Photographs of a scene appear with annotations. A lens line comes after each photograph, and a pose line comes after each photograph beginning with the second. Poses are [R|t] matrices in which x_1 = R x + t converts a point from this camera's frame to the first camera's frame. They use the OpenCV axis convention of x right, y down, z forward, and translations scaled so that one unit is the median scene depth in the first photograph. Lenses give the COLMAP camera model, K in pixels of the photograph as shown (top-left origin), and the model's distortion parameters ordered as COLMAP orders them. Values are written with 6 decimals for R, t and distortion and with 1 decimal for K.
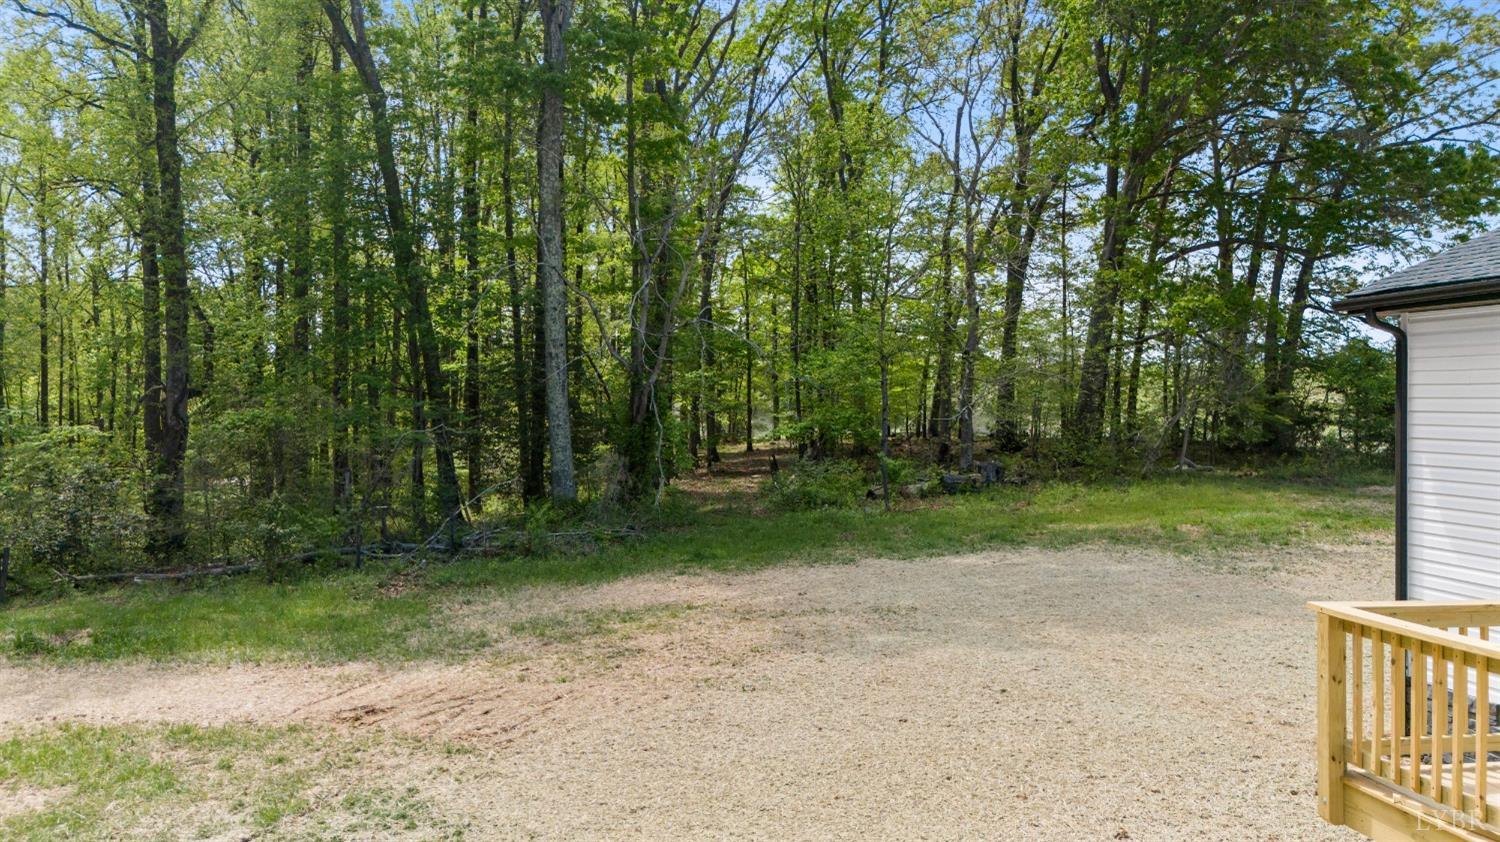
lens RADIAL K [[1064.2, 0, 753.6], [0, 1064.2, 439.5], [0, 0, 1]] dist [0.055423, -0.040968]
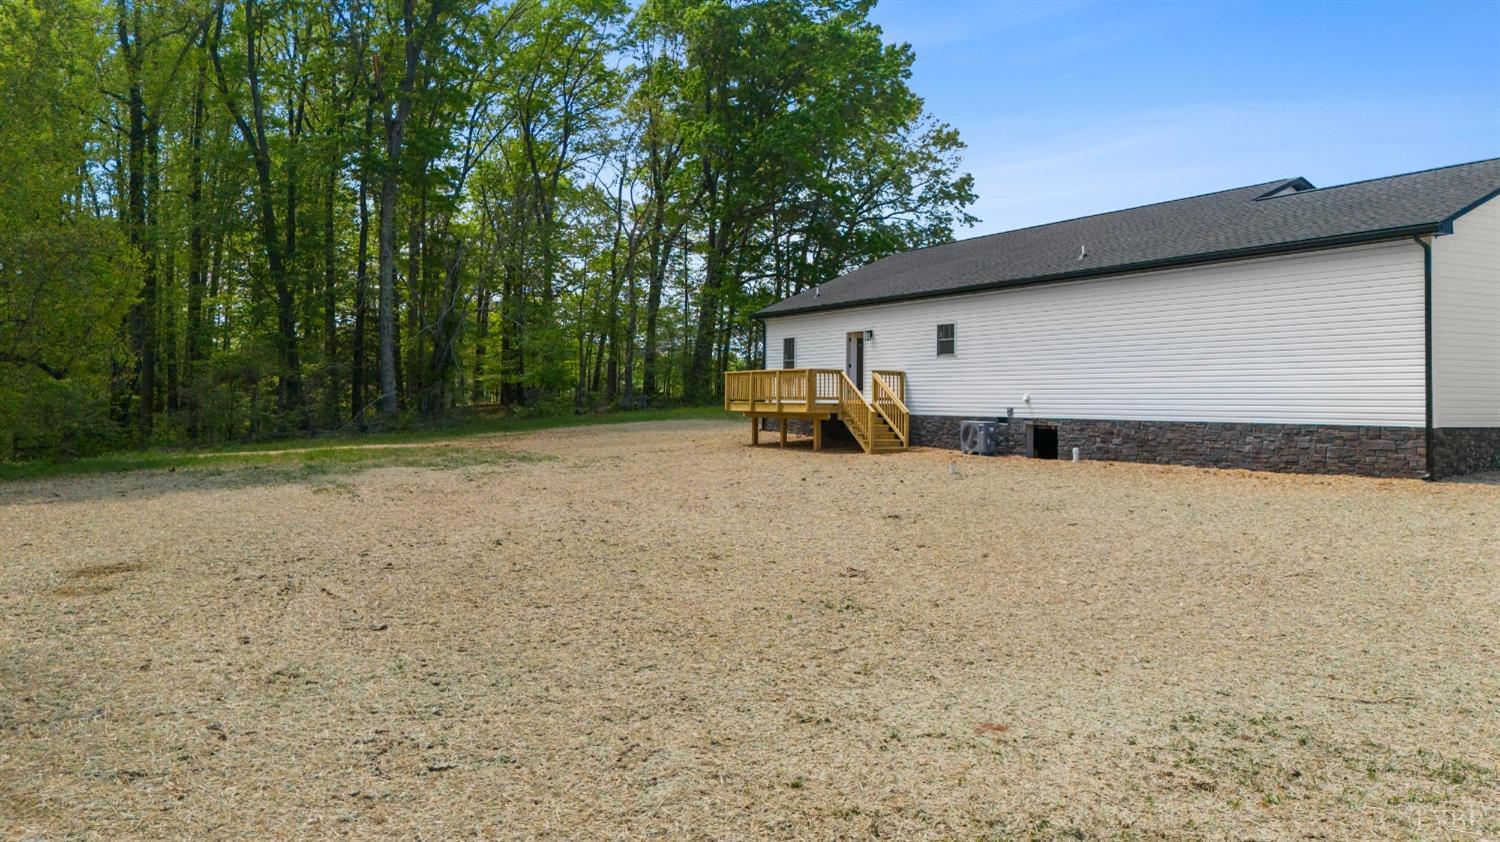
lens RADIAL K [[1064.2, 0, 753.6], [0, 1064.2, 439.5], [0, 0, 1]] dist [0.055423, -0.040968]
pose [[0.945169, -0.010050, 0.326426, -0.119209], [0.000493, 0.999569, 0.029349, 0.022718], [-0.326580, -0.027579, 0.944767, -0.484715]]
